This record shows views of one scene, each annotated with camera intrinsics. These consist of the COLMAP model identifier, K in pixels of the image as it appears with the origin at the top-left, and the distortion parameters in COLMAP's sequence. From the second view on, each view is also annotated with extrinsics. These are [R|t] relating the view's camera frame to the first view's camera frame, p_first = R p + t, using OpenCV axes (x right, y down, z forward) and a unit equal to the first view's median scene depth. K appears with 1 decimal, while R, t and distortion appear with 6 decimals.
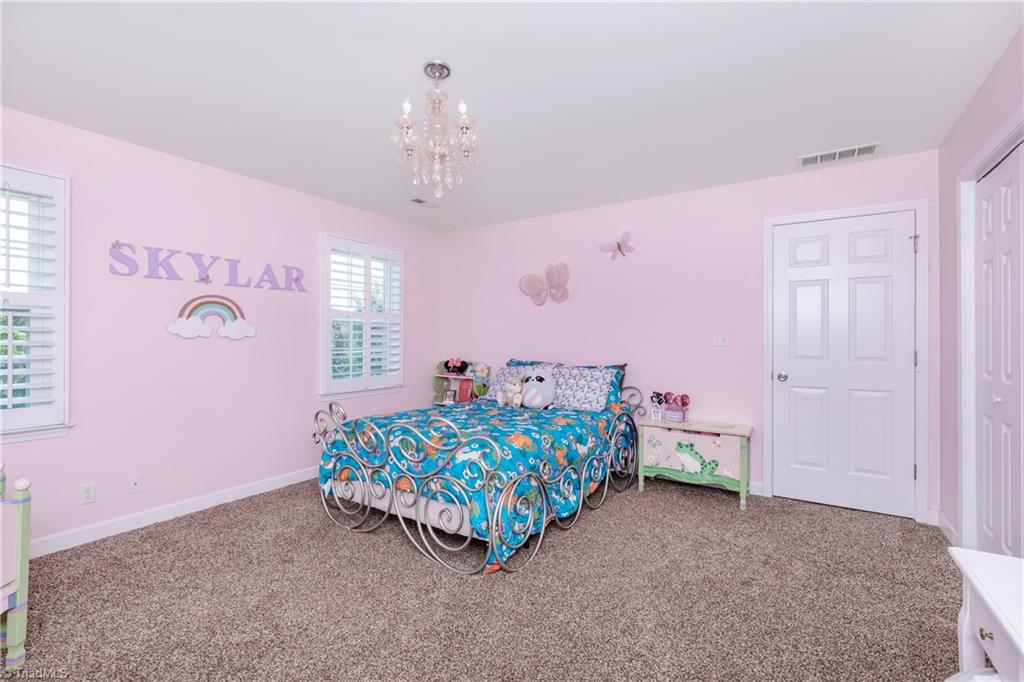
lens RADIAL K [[396.7, 0, 551.7], [0, 396.7, 337.6], [0, 0, 1]] dist [-0.000335, -0.000148]
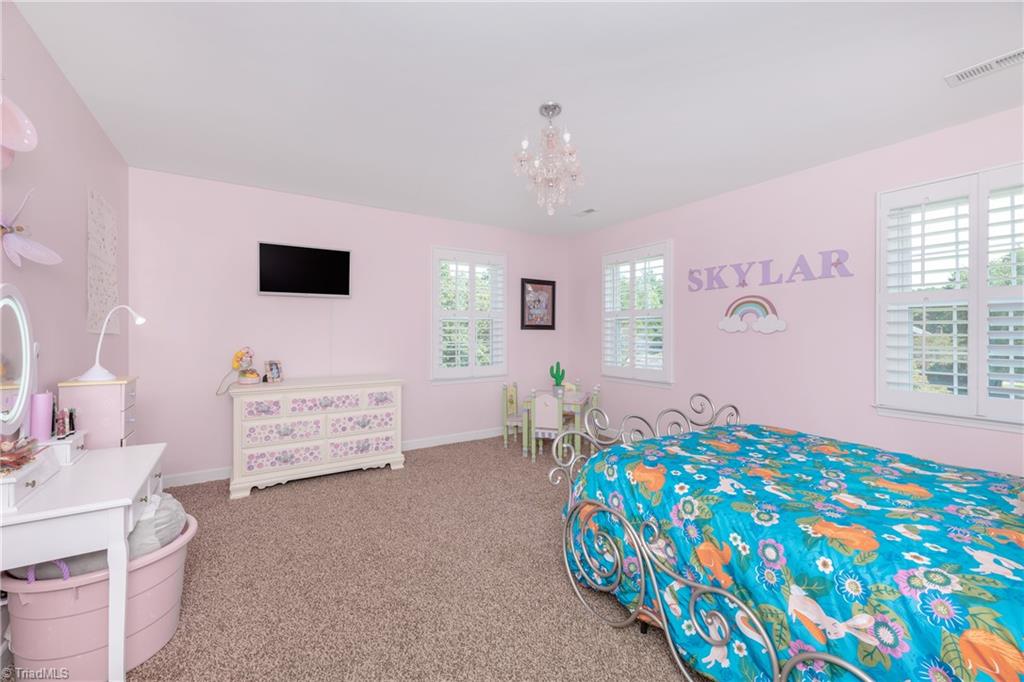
lens RADIAL K [[413.6, 0, 509.0], [0, 413.6, 339.4], [0, 0, 1]] dist [0.002005, -0.000454]
pose [[-0.422091, 0.014896, -0.906431, 0.542383], [0.004679, 0.999887, 0.014253, 0.001380], [0.906542, 0.001775, -0.422113, 0.850031]]
